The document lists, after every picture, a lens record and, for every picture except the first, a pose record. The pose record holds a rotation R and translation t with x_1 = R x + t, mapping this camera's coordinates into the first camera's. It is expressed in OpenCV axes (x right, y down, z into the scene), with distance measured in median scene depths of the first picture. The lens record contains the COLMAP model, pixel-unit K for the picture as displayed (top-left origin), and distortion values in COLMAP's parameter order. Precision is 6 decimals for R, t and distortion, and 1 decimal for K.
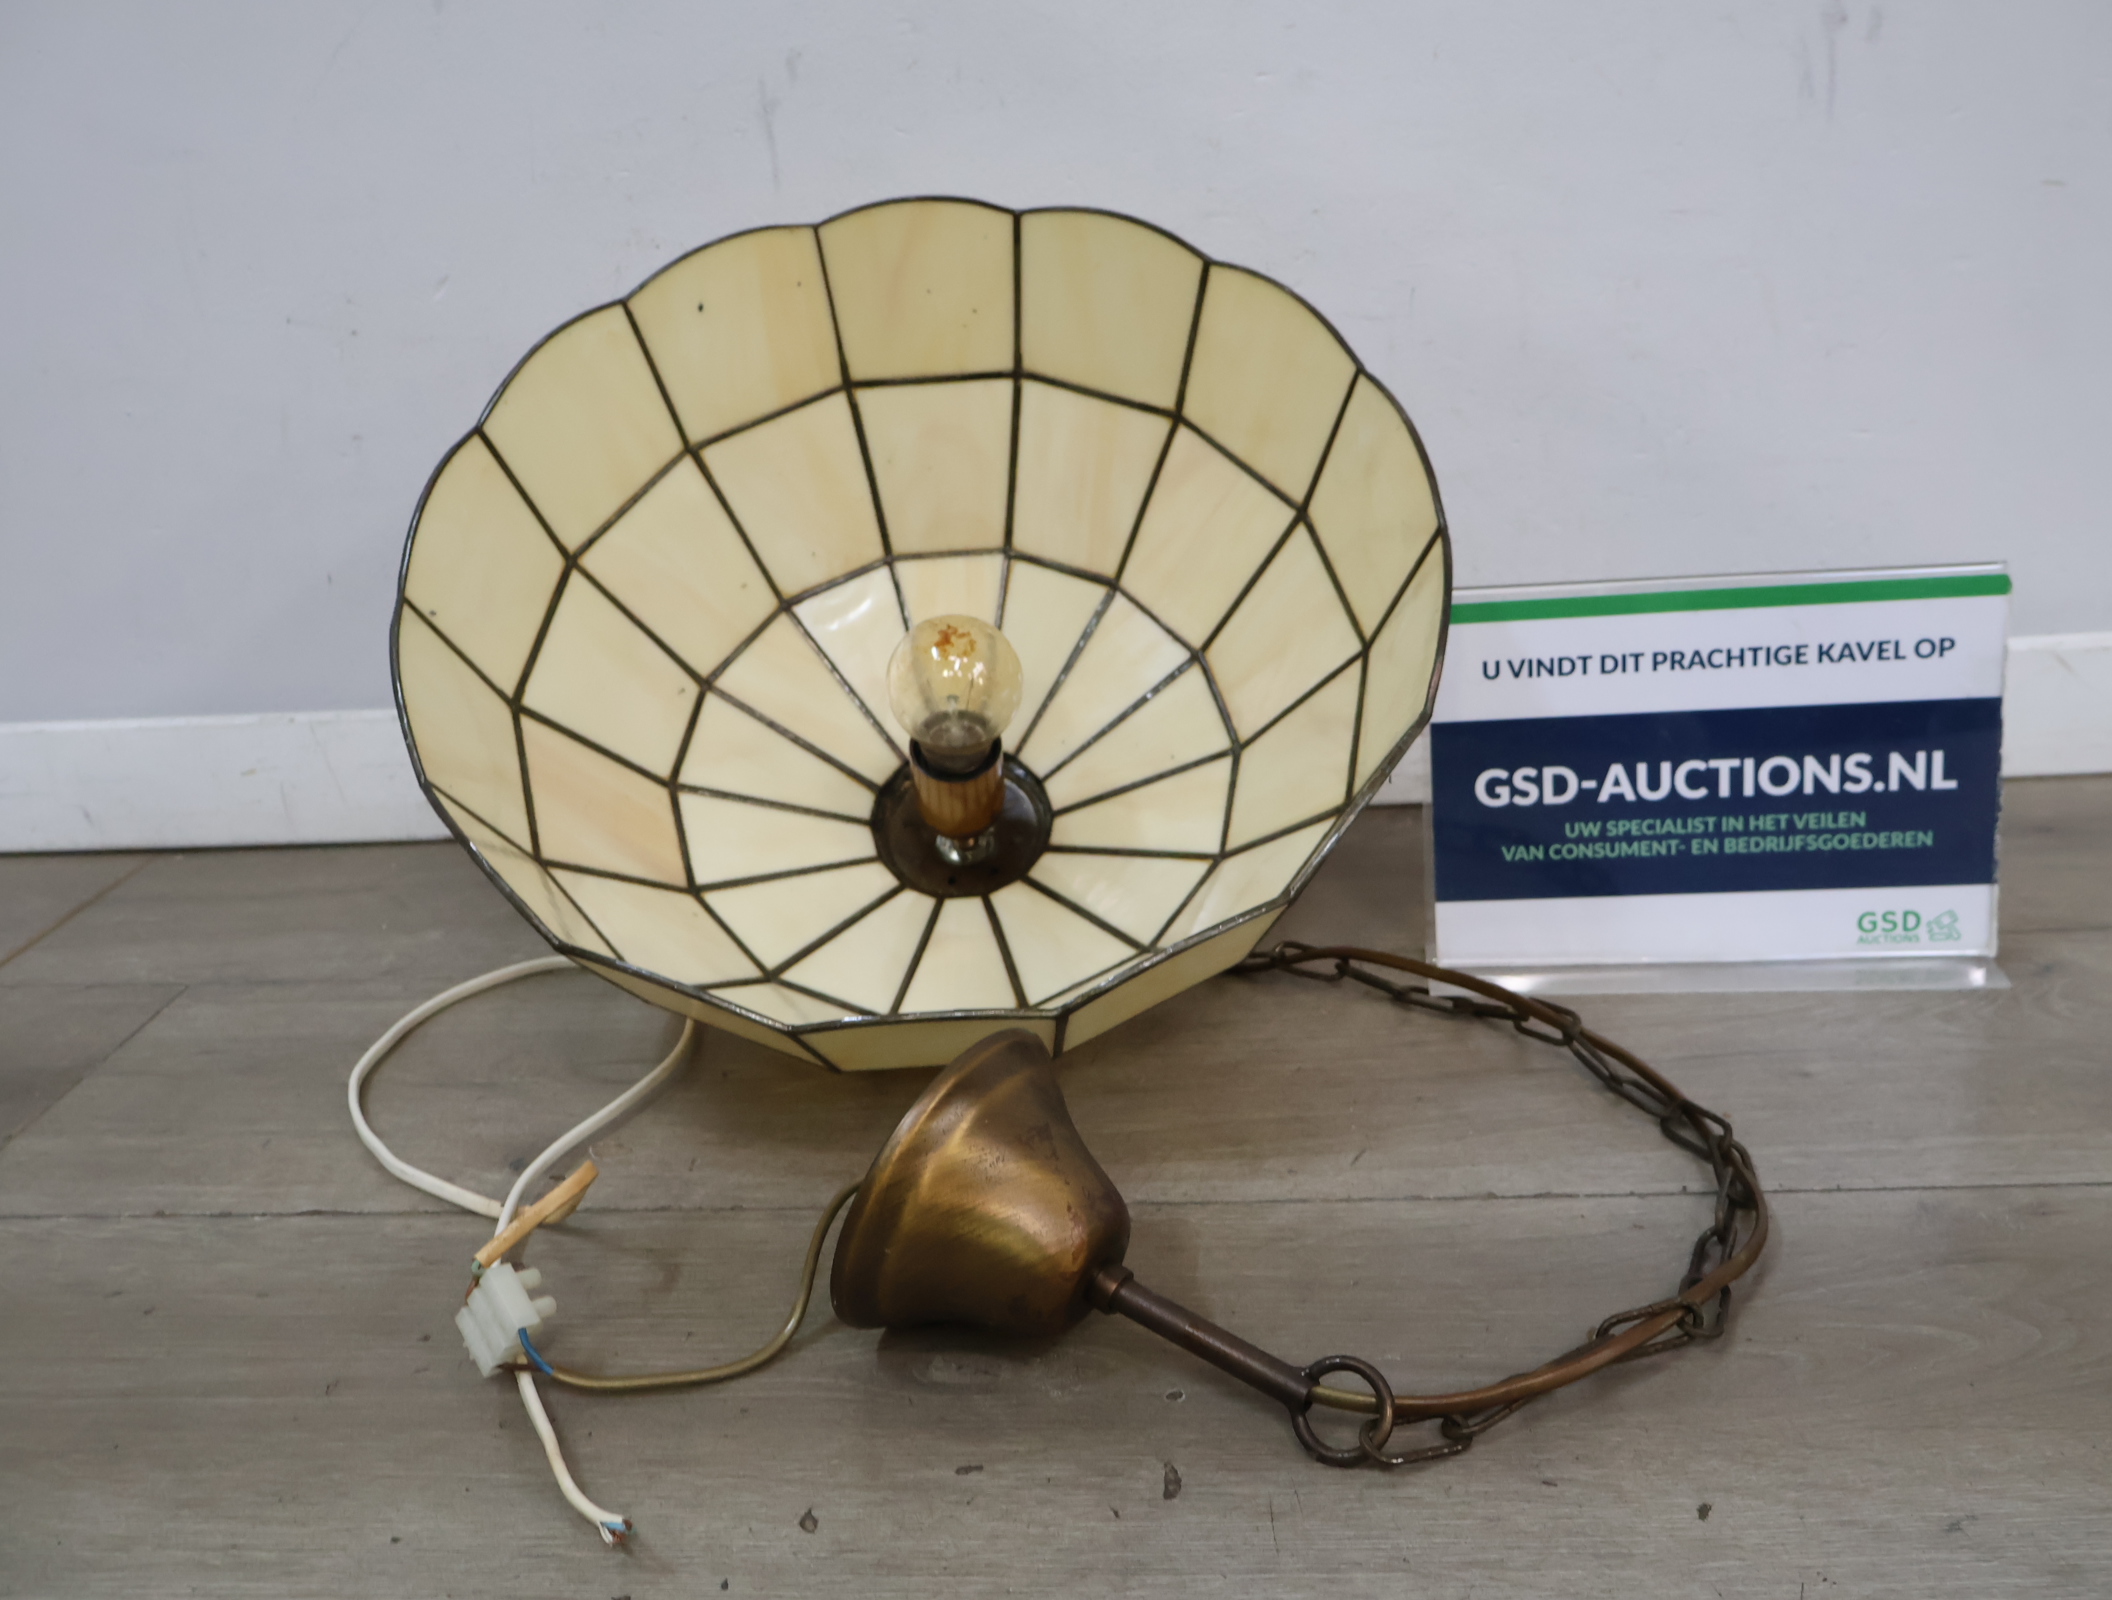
lens RADIAL K [[1995.8, 0, 1063.3], [0, 1995.8, 799.2], [0, 0, 1]] dist [-0.005329, 0.010803]
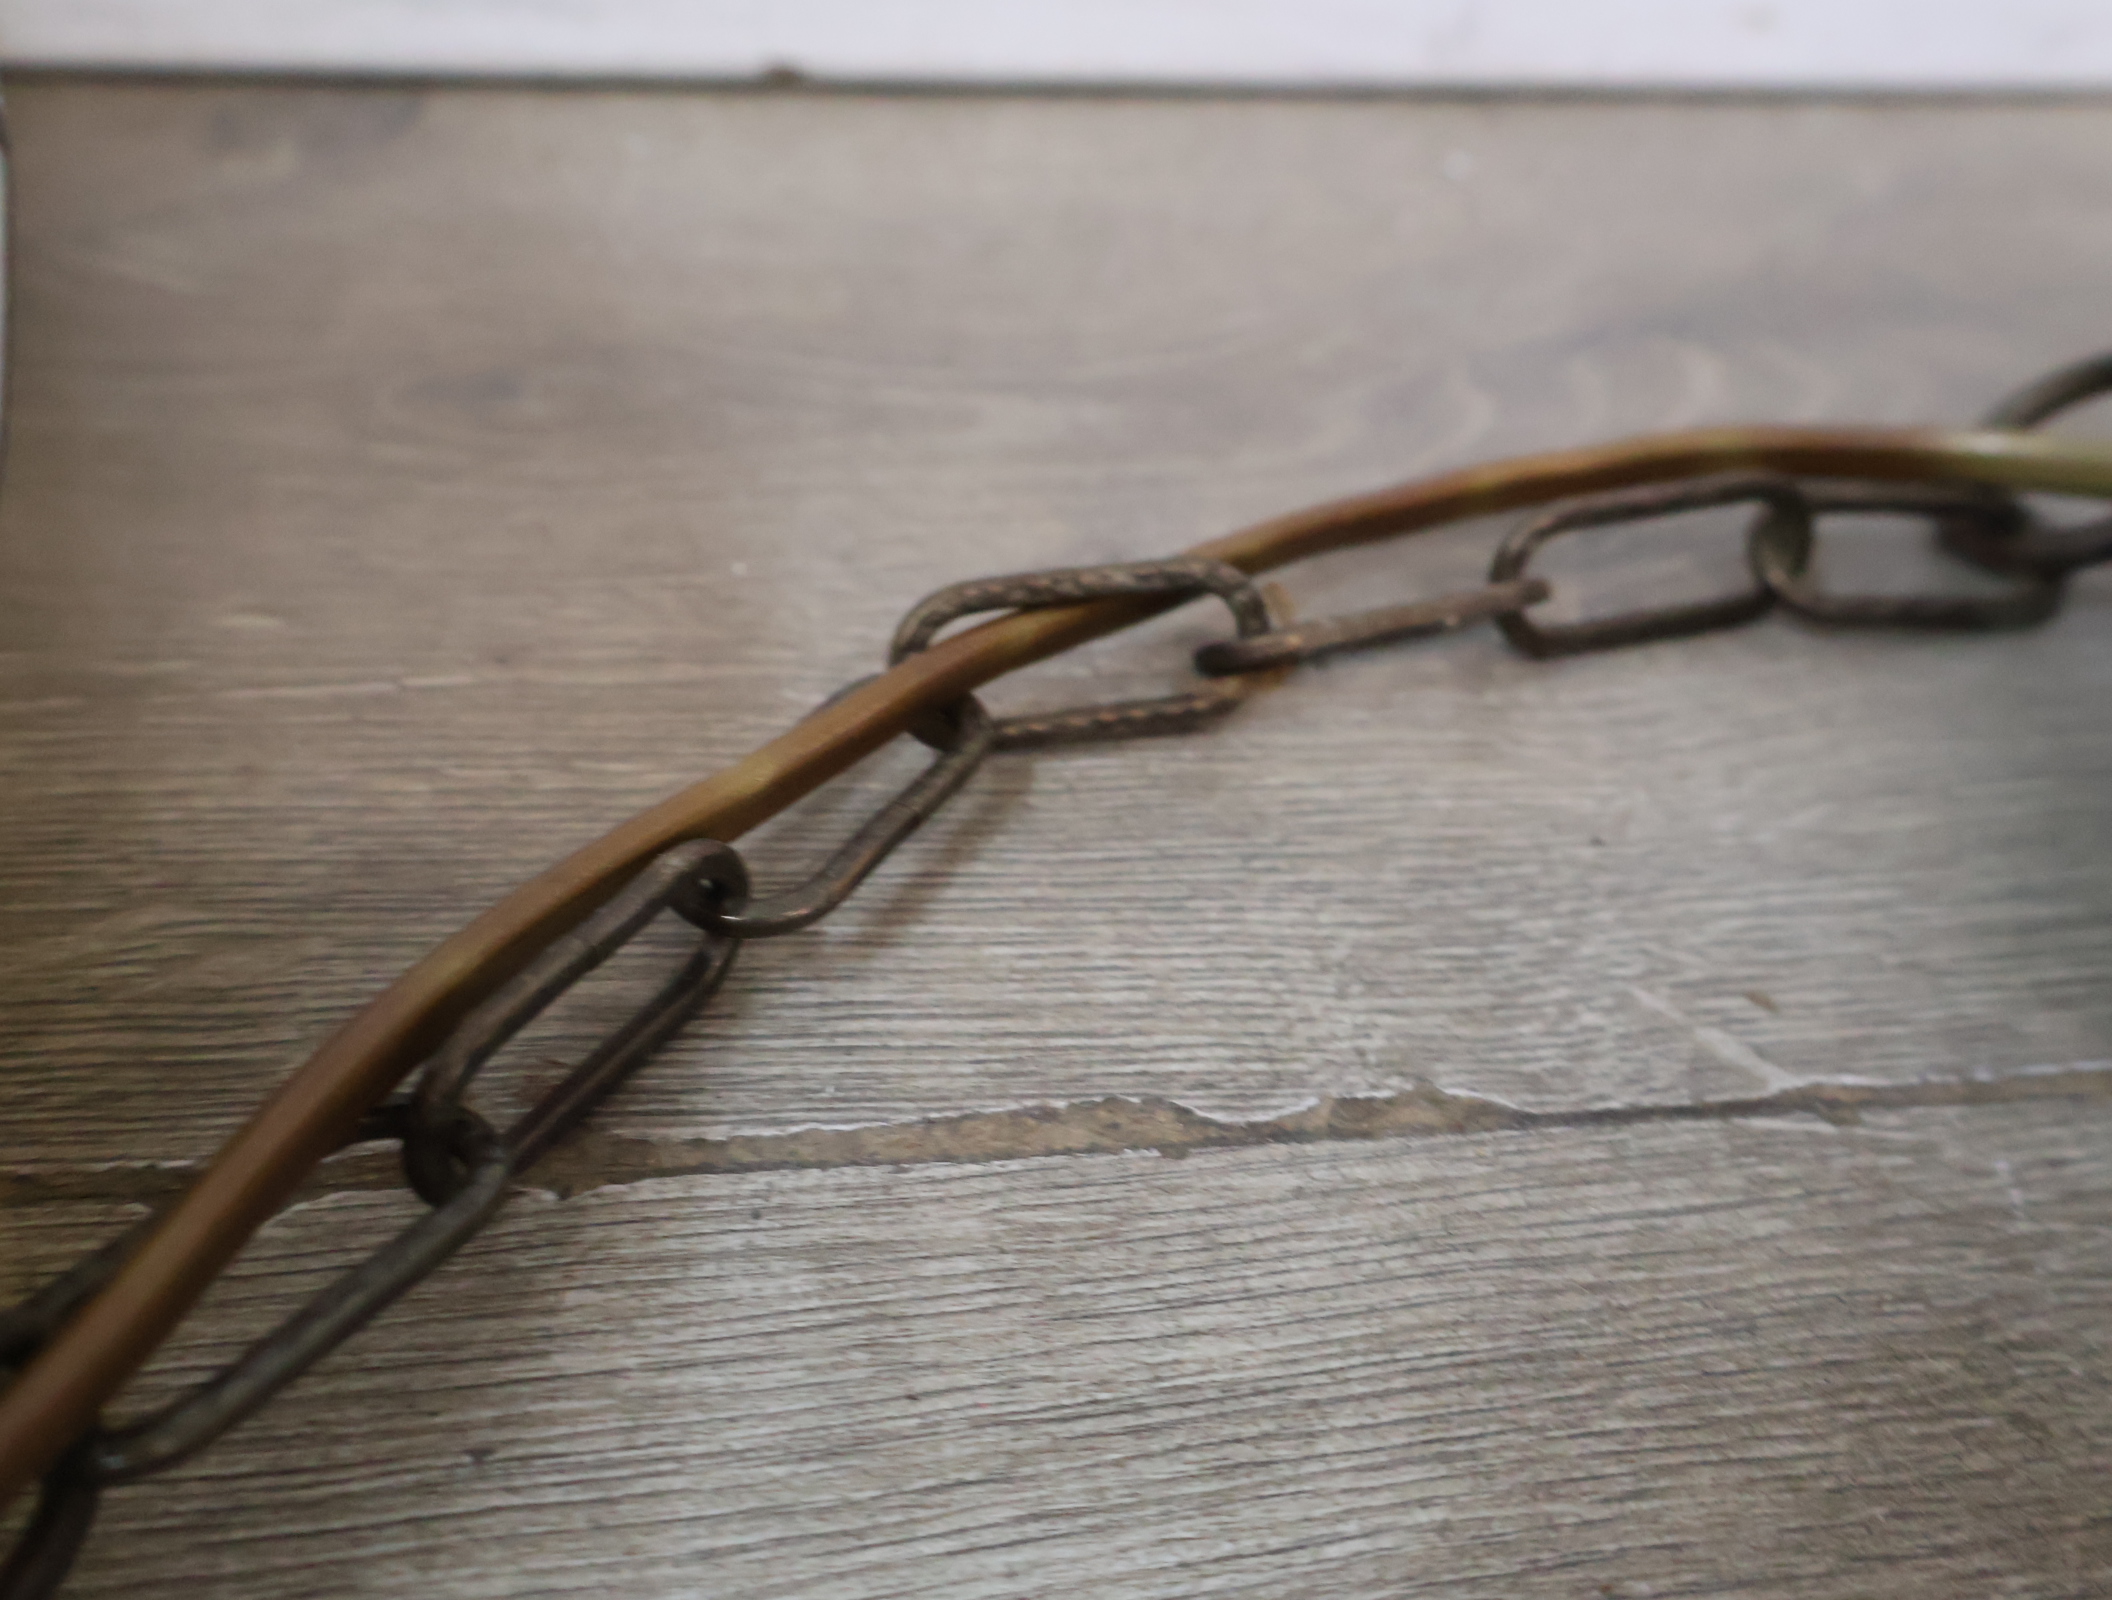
lens RADIAL K [[1999.5, 0, 1059.0], [0, 1999.5, 795.5], [0, 0, 1]] dist [-0.002823, 0.003816]
pose [[0.968862, -0.038971, 0.244515, 0.292285], [-0.058293, 0.923875, 0.378228, -0.021281], [-0.240642, -0.380705, 0.892836, 1.051009]]
